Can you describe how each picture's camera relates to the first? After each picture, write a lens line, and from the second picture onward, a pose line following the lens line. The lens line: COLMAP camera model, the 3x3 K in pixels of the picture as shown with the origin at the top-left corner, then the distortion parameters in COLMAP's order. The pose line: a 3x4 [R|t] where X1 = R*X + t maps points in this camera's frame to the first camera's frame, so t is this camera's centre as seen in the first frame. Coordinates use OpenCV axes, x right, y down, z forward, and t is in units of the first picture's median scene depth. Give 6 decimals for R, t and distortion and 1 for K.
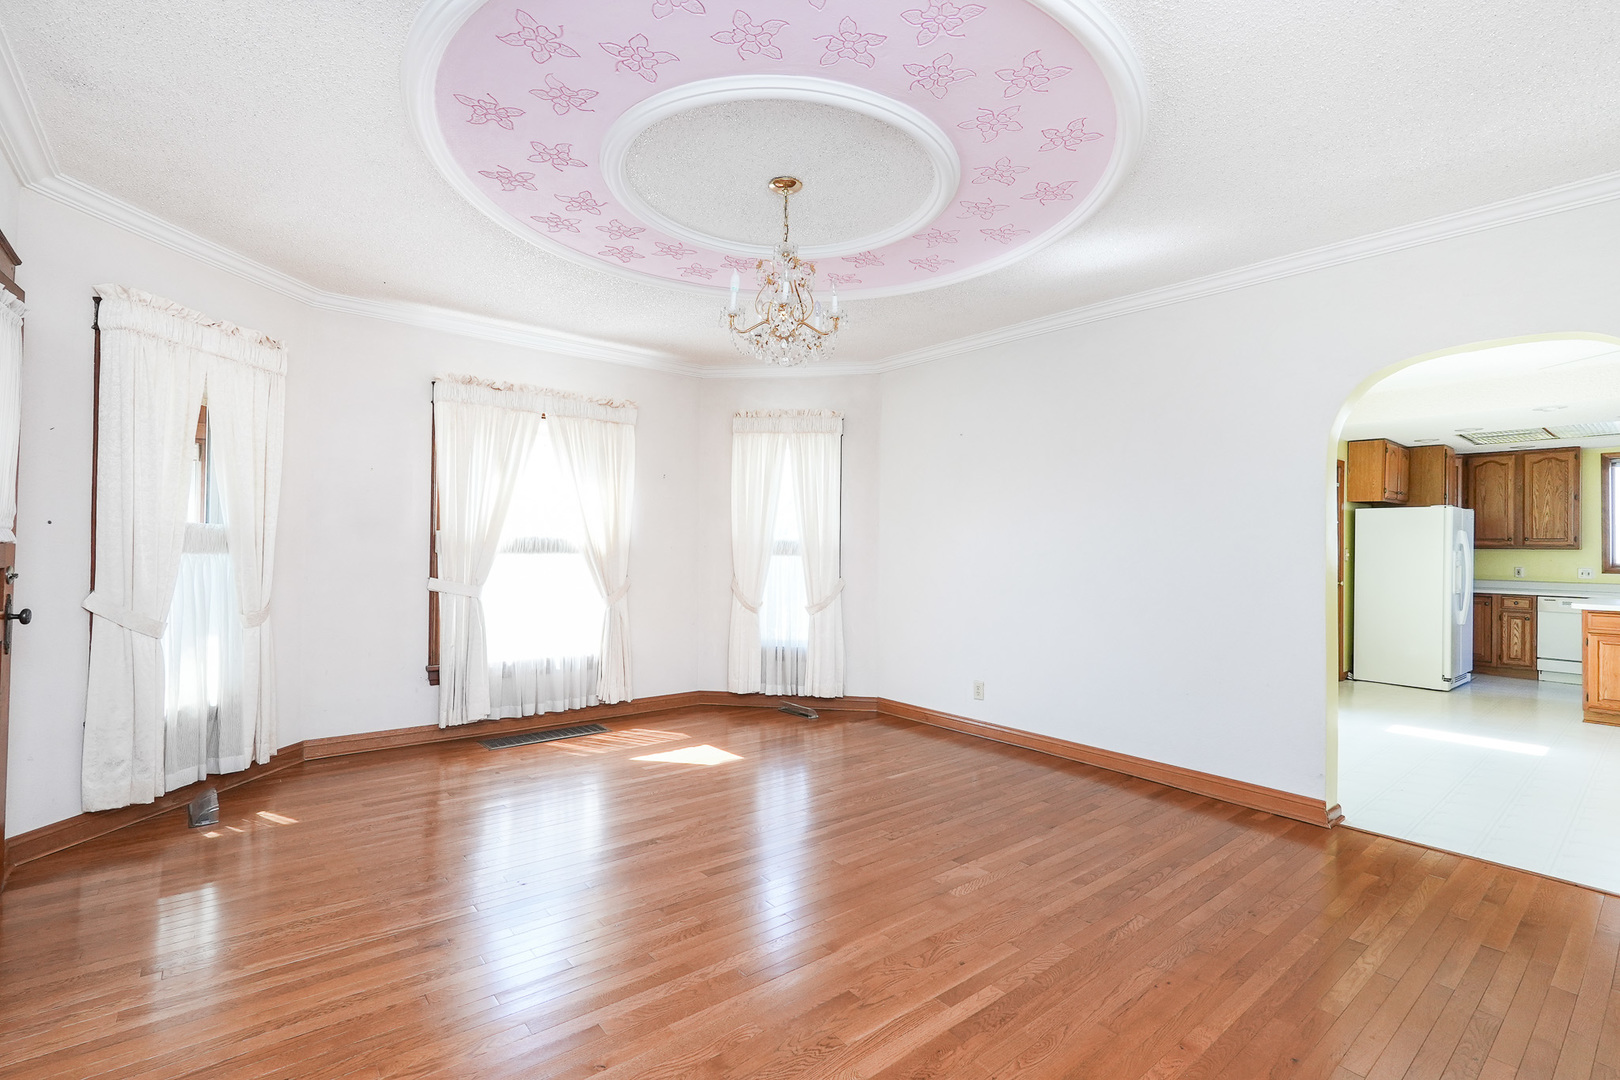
lens RADIAL K [[734.9, 0, 807.9], [0, 734.9, 544.3], [0, 0, 1]] dist [-0.018402, 0.002767]
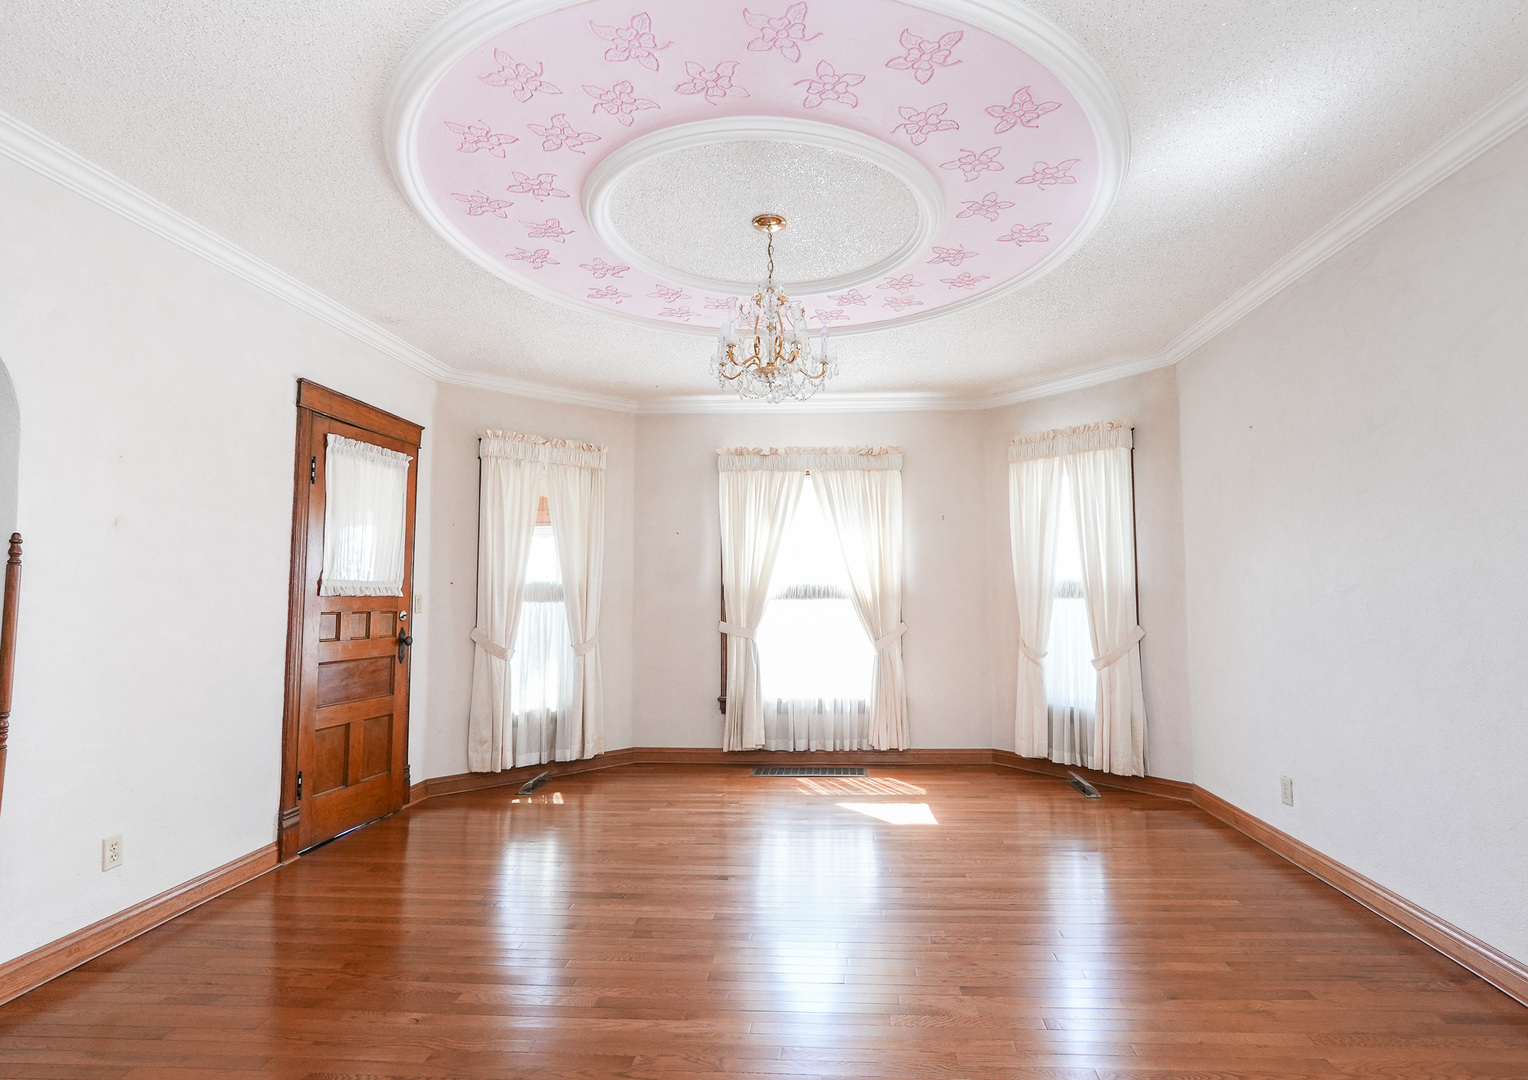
lens RADIAL K [[744.7, 0, 767.9], [0, 744.7, 544.9], [0, 0, 1]] dist [-0.016999, 0.002452]
pose [[0.741534, -0.062120, -0.668033, 0.326359], [0.019592, 0.997285, -0.070988, 0.008843], [0.670629, 0.039552, 0.740738, 0.144094]]
